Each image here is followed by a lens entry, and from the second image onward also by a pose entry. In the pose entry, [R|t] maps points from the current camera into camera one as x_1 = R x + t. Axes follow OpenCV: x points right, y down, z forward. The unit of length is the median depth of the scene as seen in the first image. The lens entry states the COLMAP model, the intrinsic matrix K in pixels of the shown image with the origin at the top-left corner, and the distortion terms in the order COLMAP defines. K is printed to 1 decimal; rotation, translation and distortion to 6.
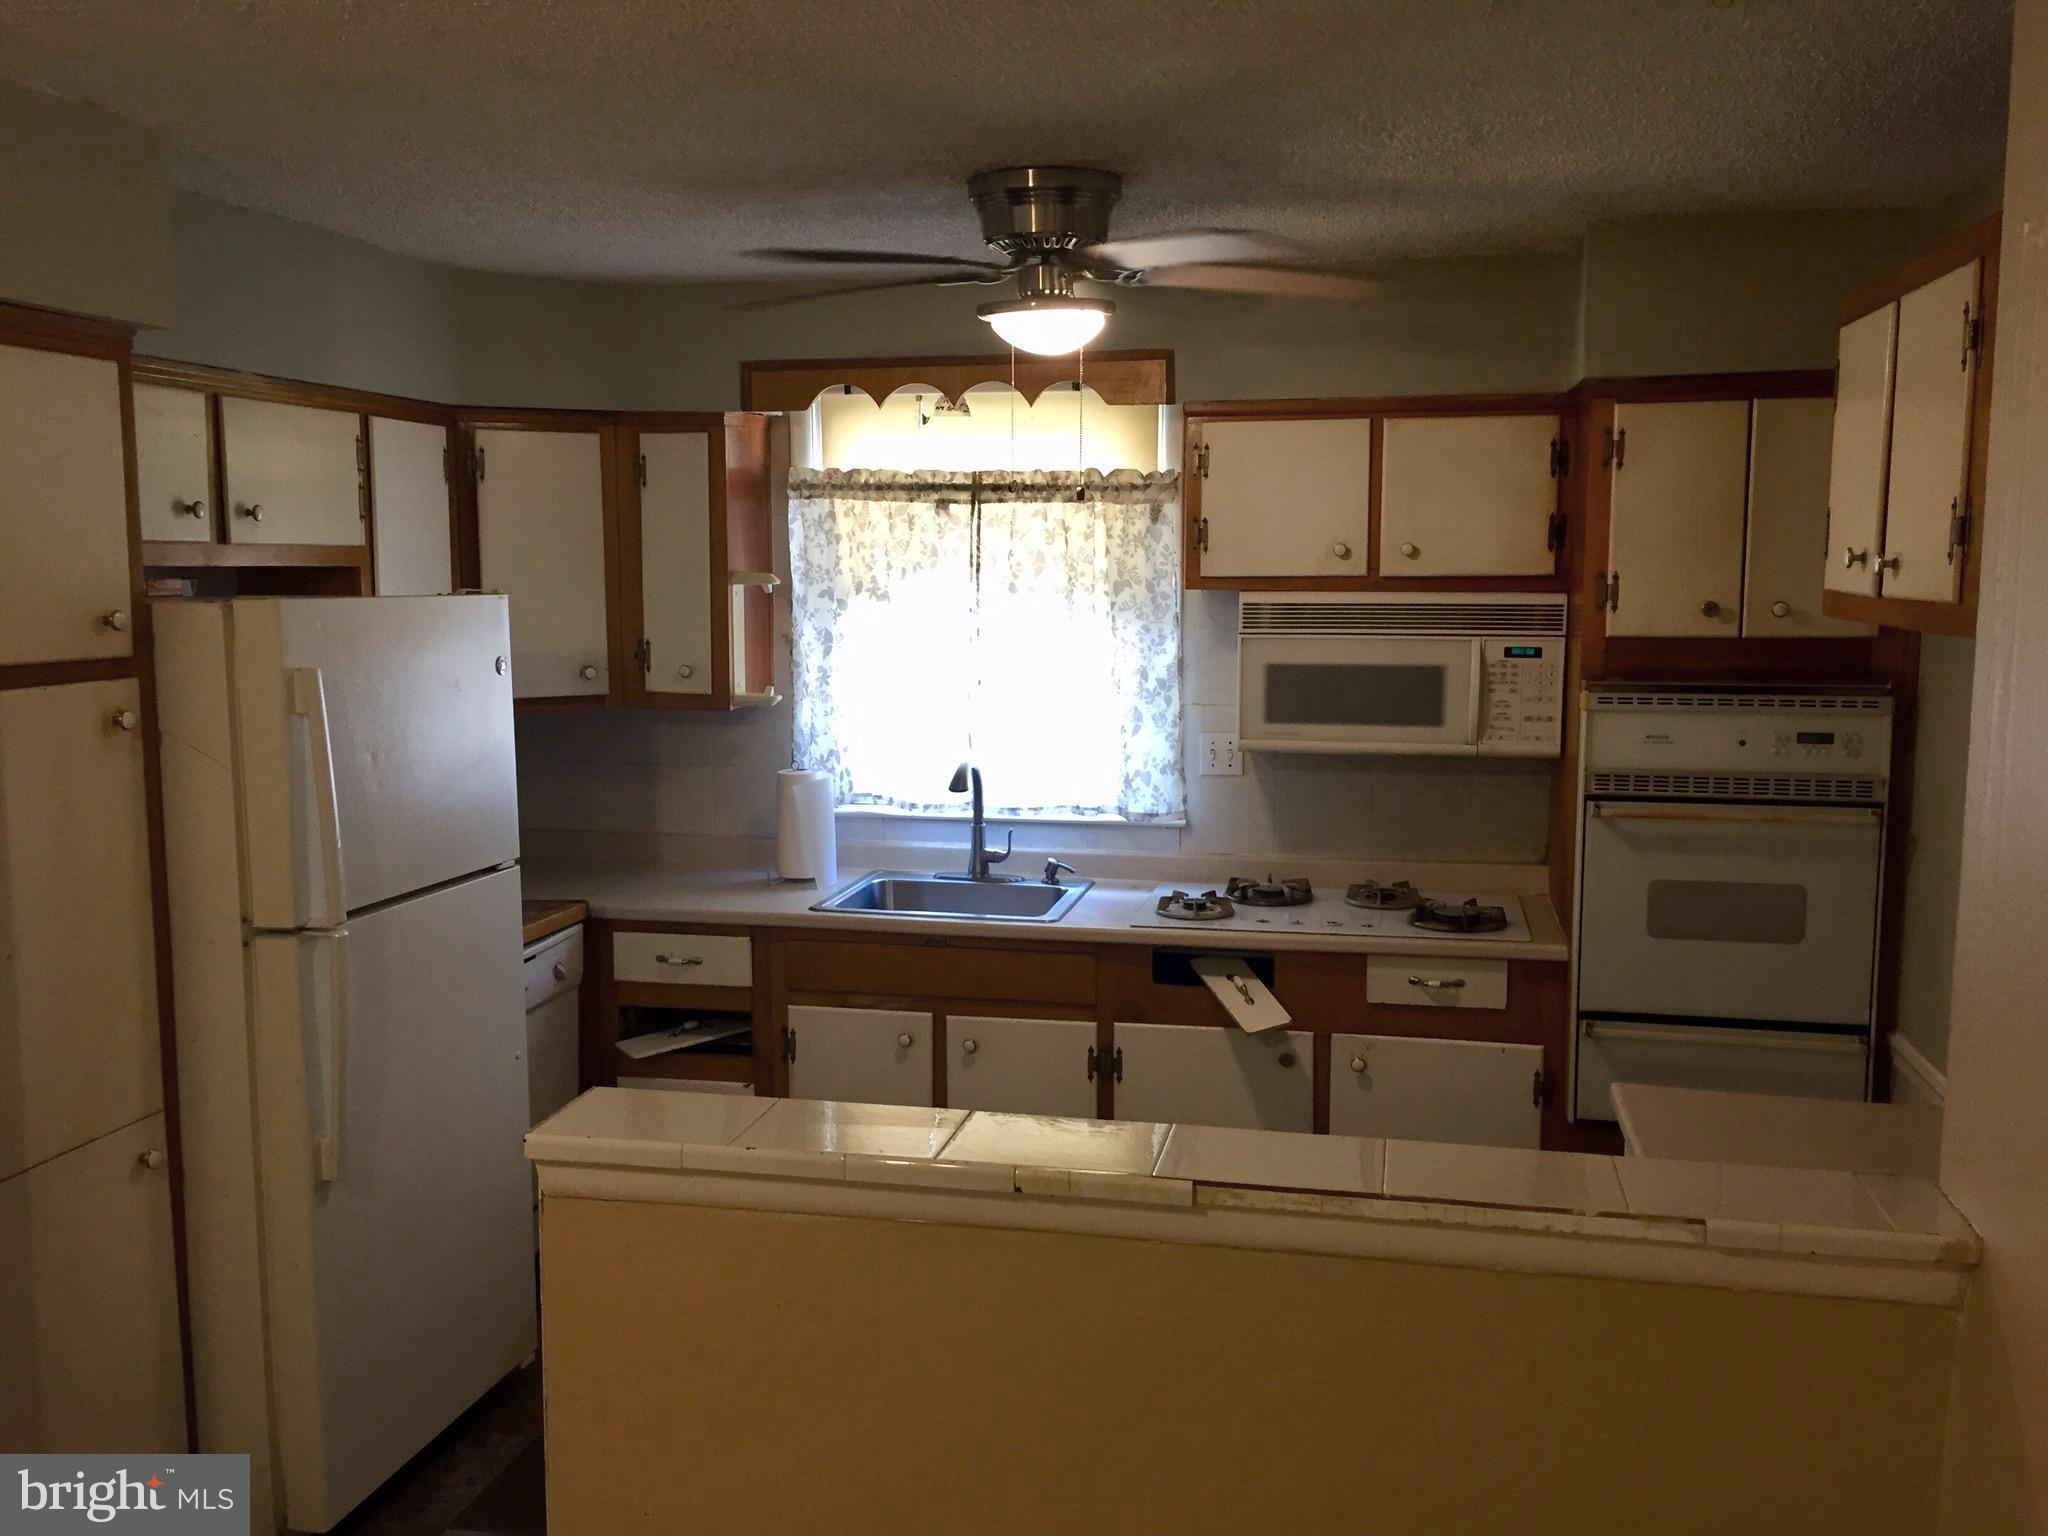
lens RADIAL K [[1749.4, 0, 1019.3], [0, 1749.4, 763.9], [0, 0, 1]] dist [0.076303, -0.089745]
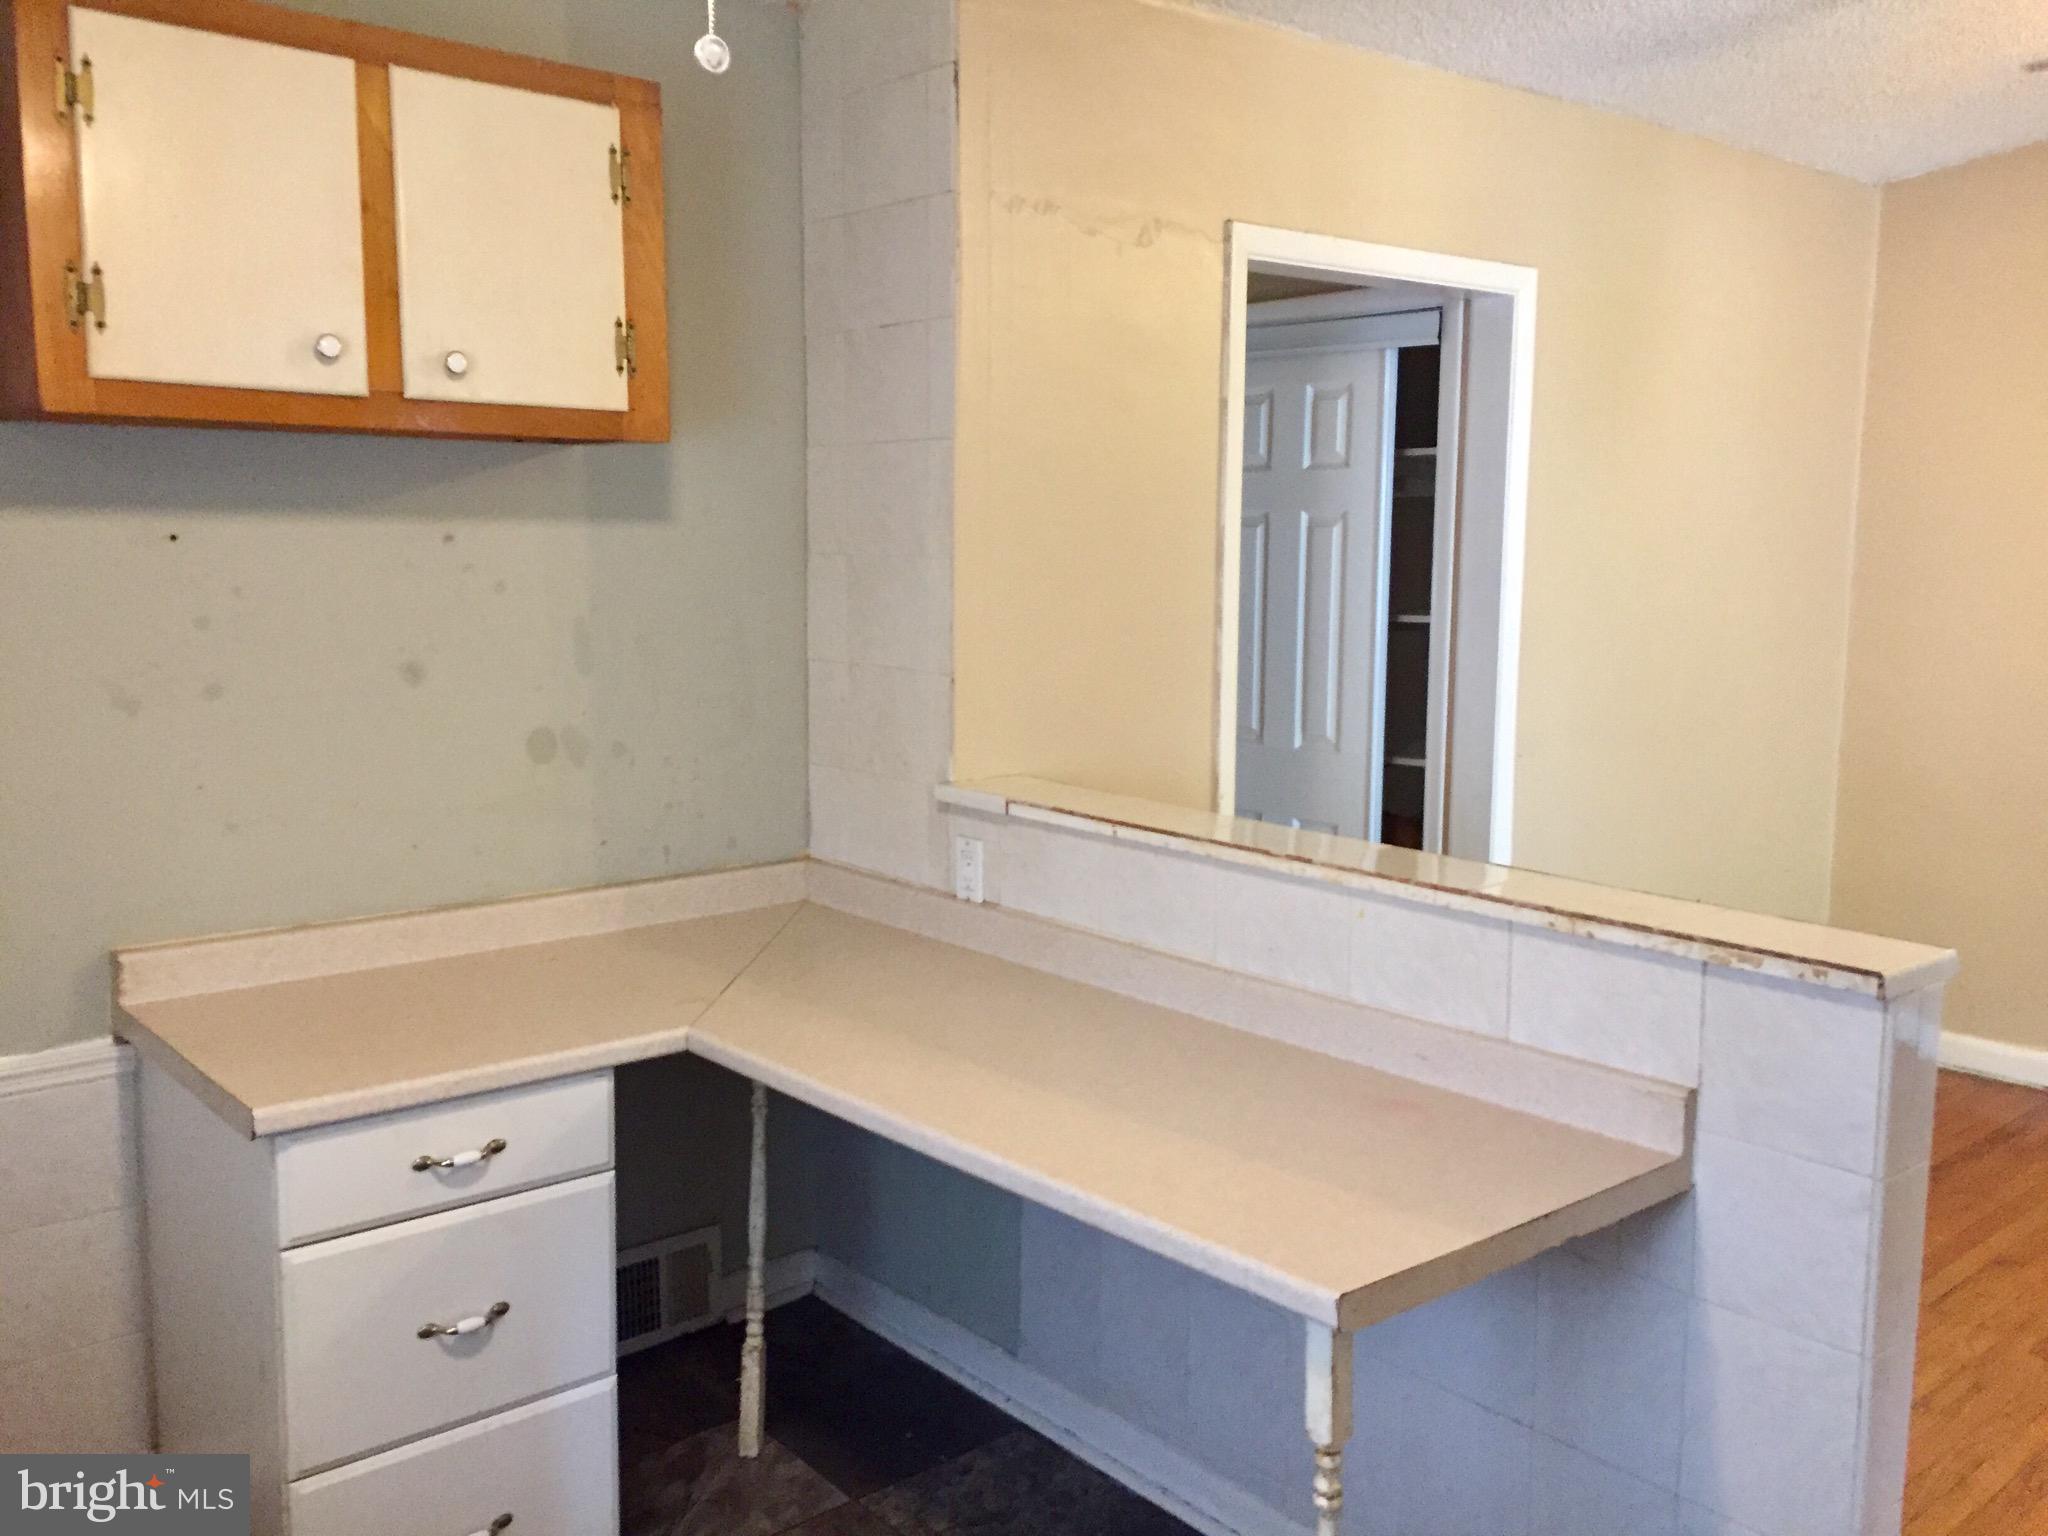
lens RADIAL K [[1749.4, 0, 1025.5], [0, 1749.4, 777.9], [0, 0, 1]] dist [0.076303, -0.089745]
pose [[-0.808536, -0.093953, 0.580898, -0.201144], [0.058091, 0.969606, 0.237677, -0.062268], [-0.585572, 0.225915, -0.778503, 0.959842]]
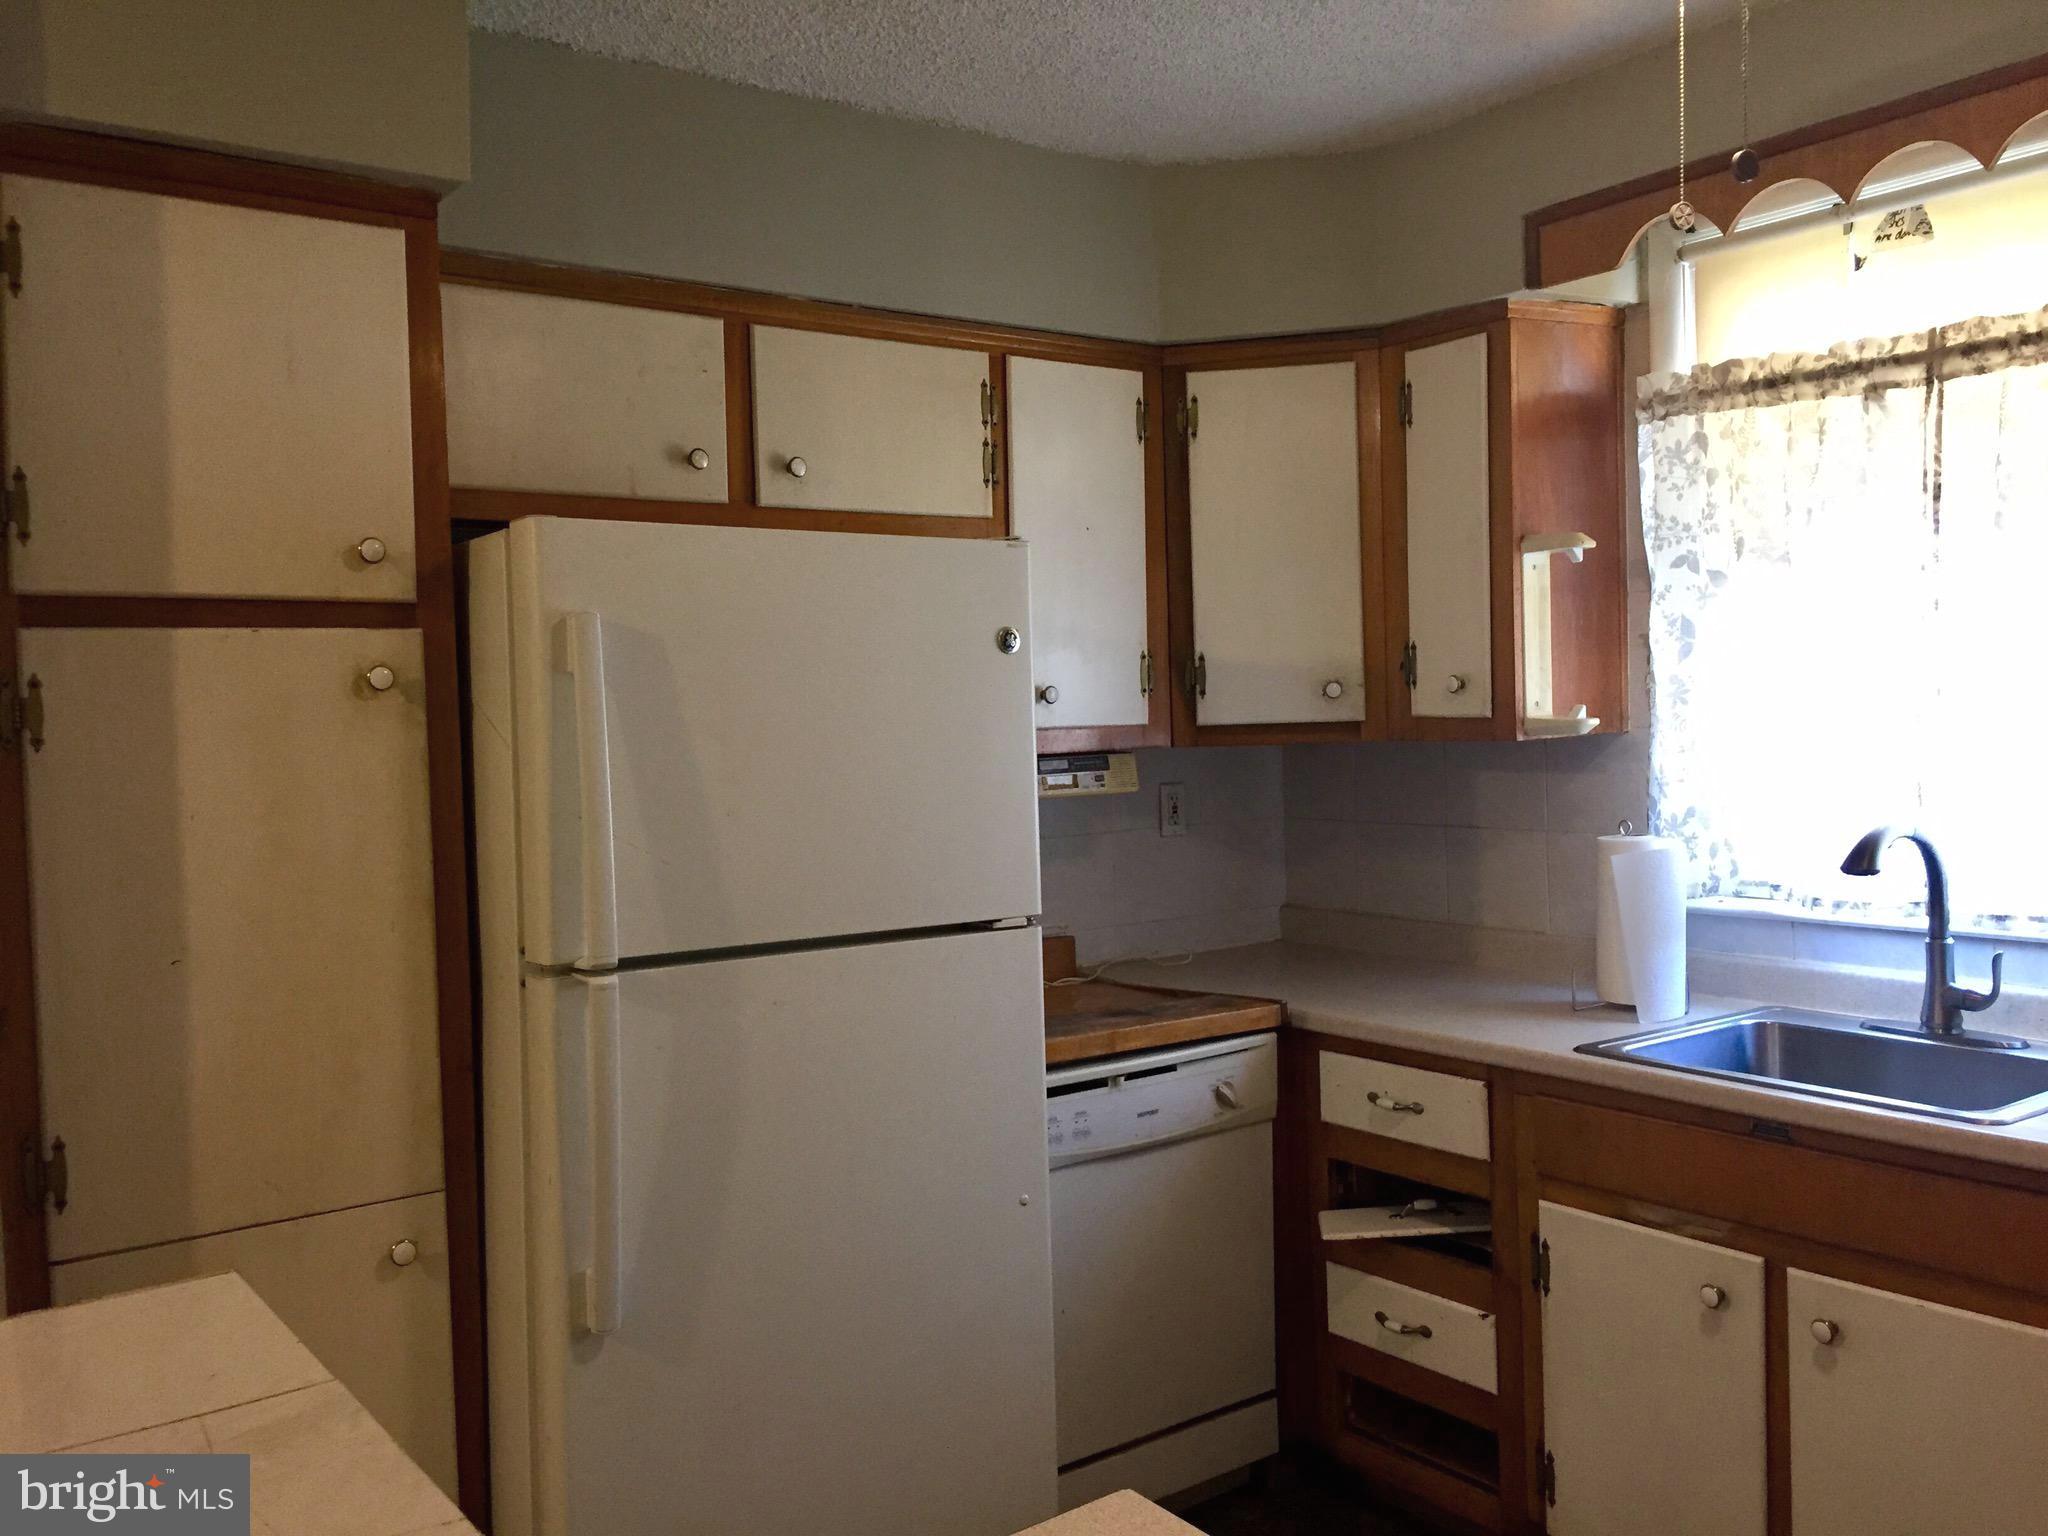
lens RADIAL K [[1749.4, 0, 1018.3], [0, 1749.4, 766.3], [0, 0, 1]] dist [0.076303, -0.089745]
pose [[0.748390, 0.003361, -0.663250, 0.145323], [-0.052329, 0.997169, -0.053993, 0.026676], [0.661191, 0.075115, 0.746447, 0.390111]]
